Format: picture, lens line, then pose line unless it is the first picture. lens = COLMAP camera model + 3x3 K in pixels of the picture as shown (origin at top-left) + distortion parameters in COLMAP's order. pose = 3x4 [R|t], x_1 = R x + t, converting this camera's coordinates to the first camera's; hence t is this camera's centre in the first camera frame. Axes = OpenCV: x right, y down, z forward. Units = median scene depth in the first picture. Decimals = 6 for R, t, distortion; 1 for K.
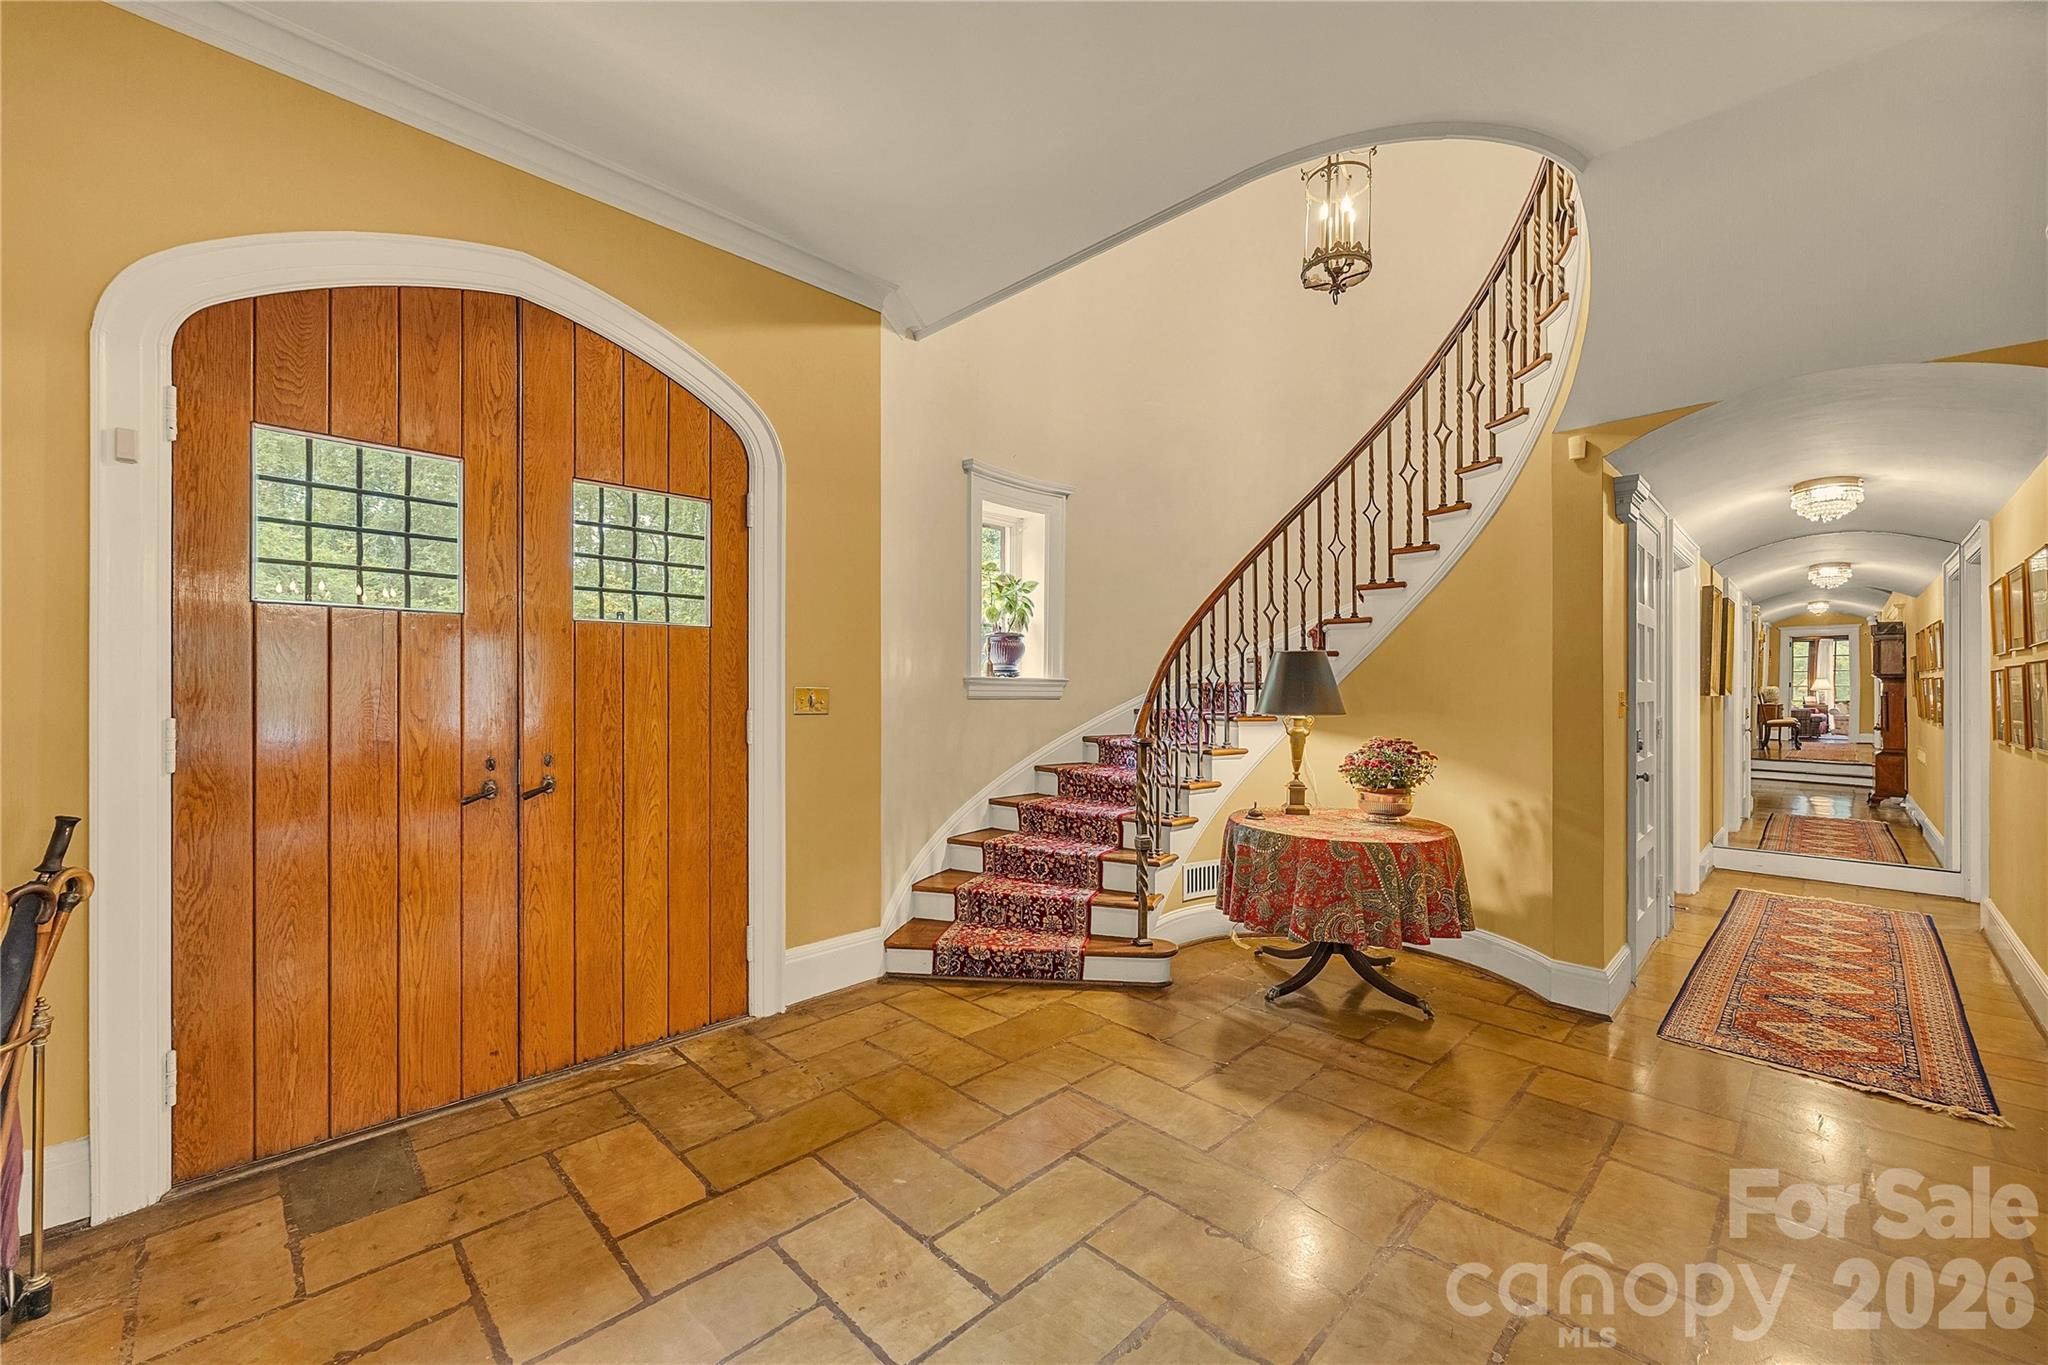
lens RADIAL K [[814.3, 0, 1016.6], [0, 814.3, 686.0], [0, 0, 1]] dist [-0.003623, -0.000540]
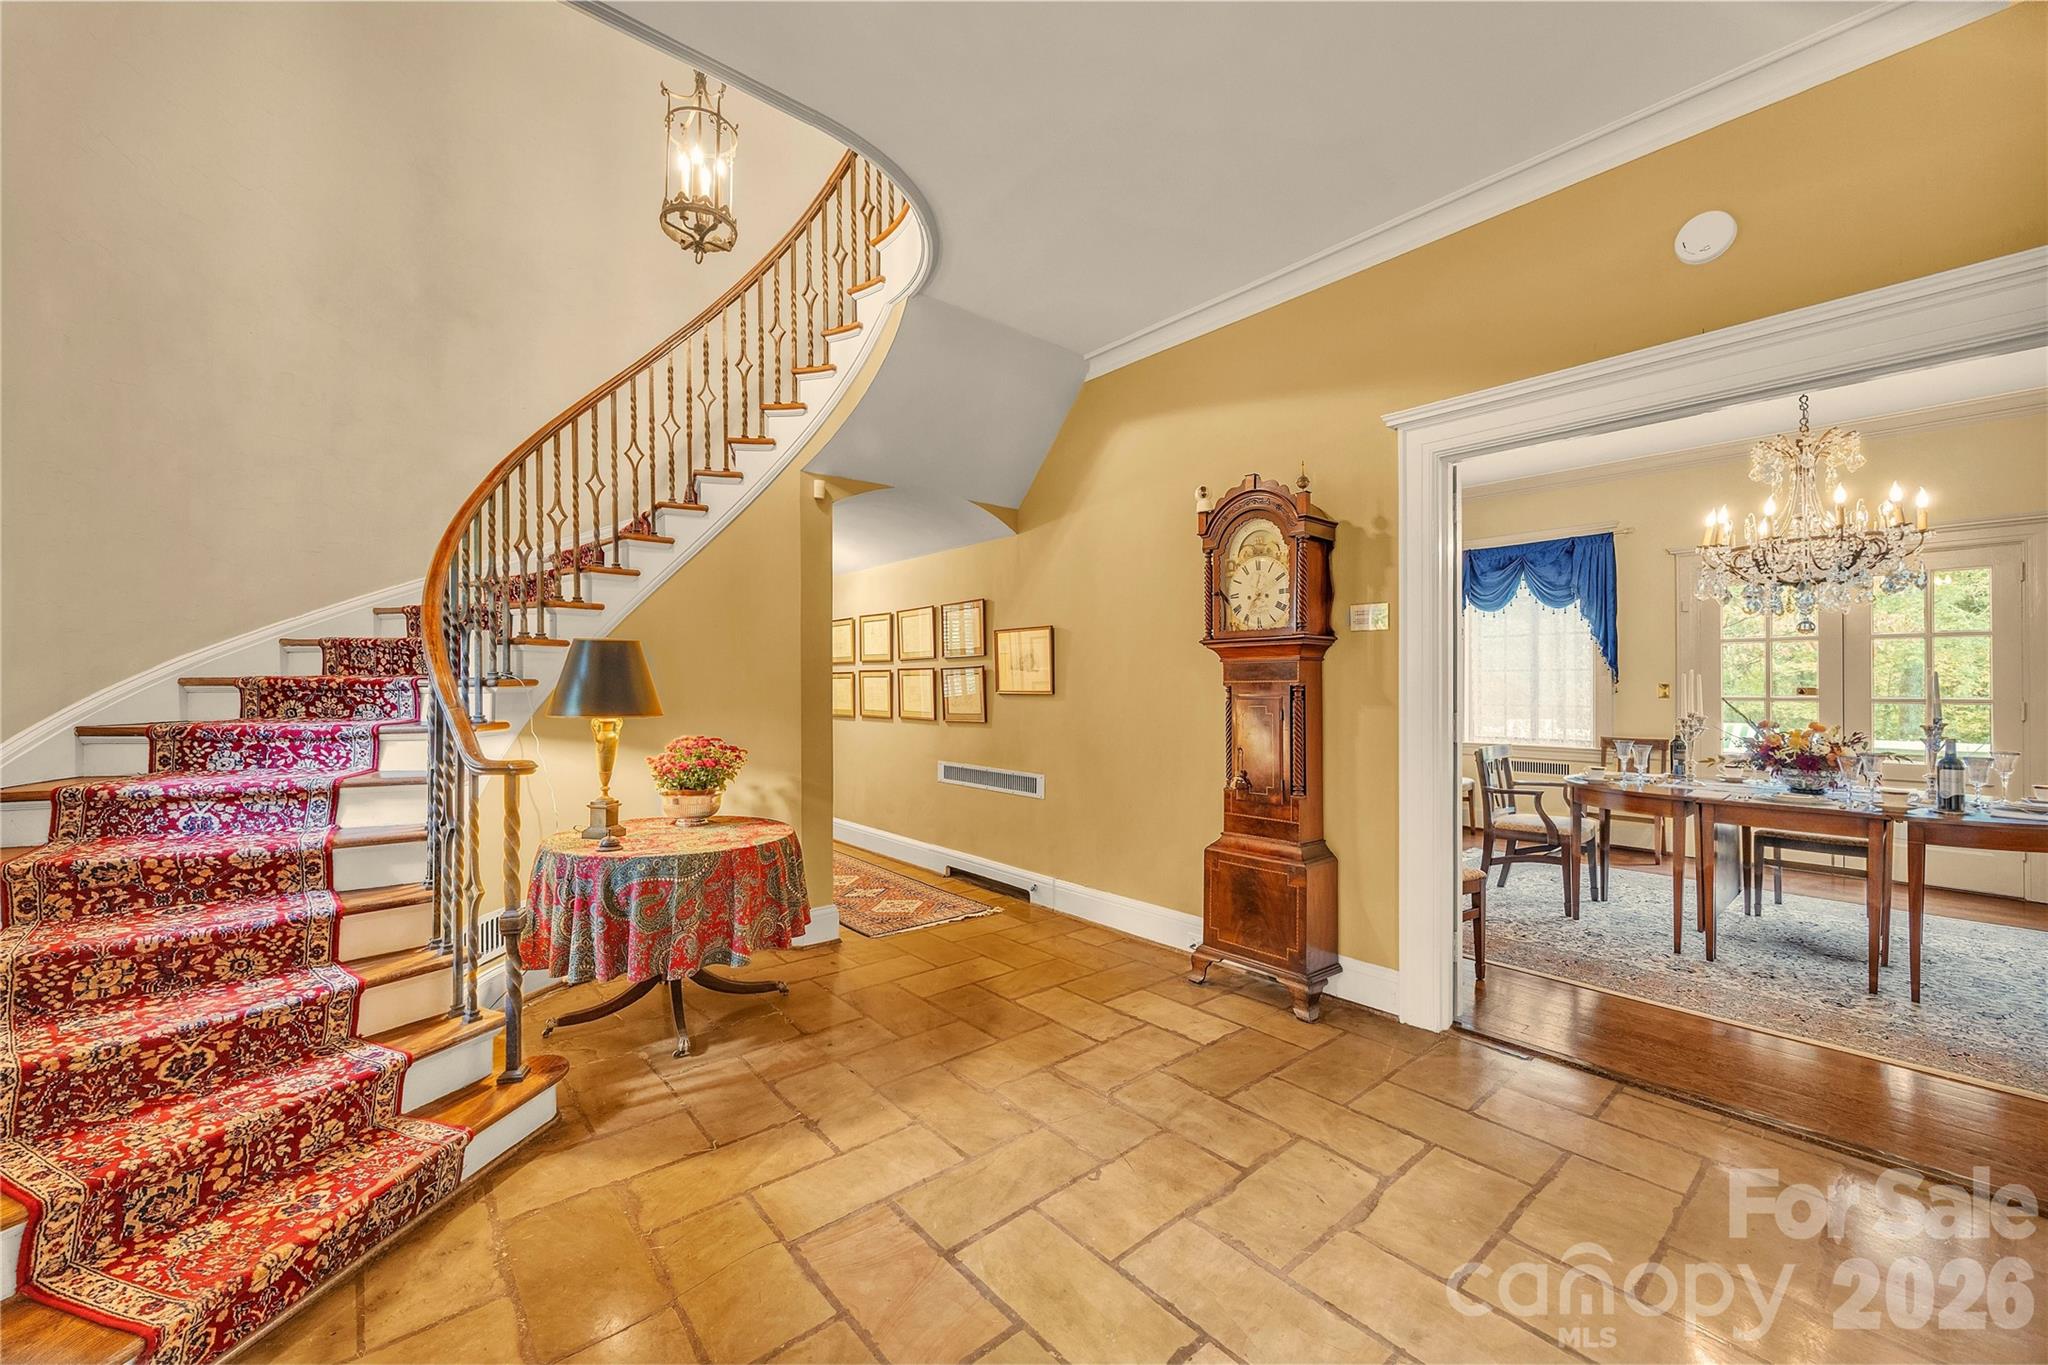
lens RADIAL K [[798.2, 0, 1027.9], [0, 798.2, 687.8], [0, 0, 1]] dist [-0.007377, 0.000614]
pose [[0.069630, -0.007927, 0.997541, -0.293514], [-0.003726, 0.999959, 0.008206, -0.002156], [-0.997566, -0.004288, 0.069598, 0.352612]]
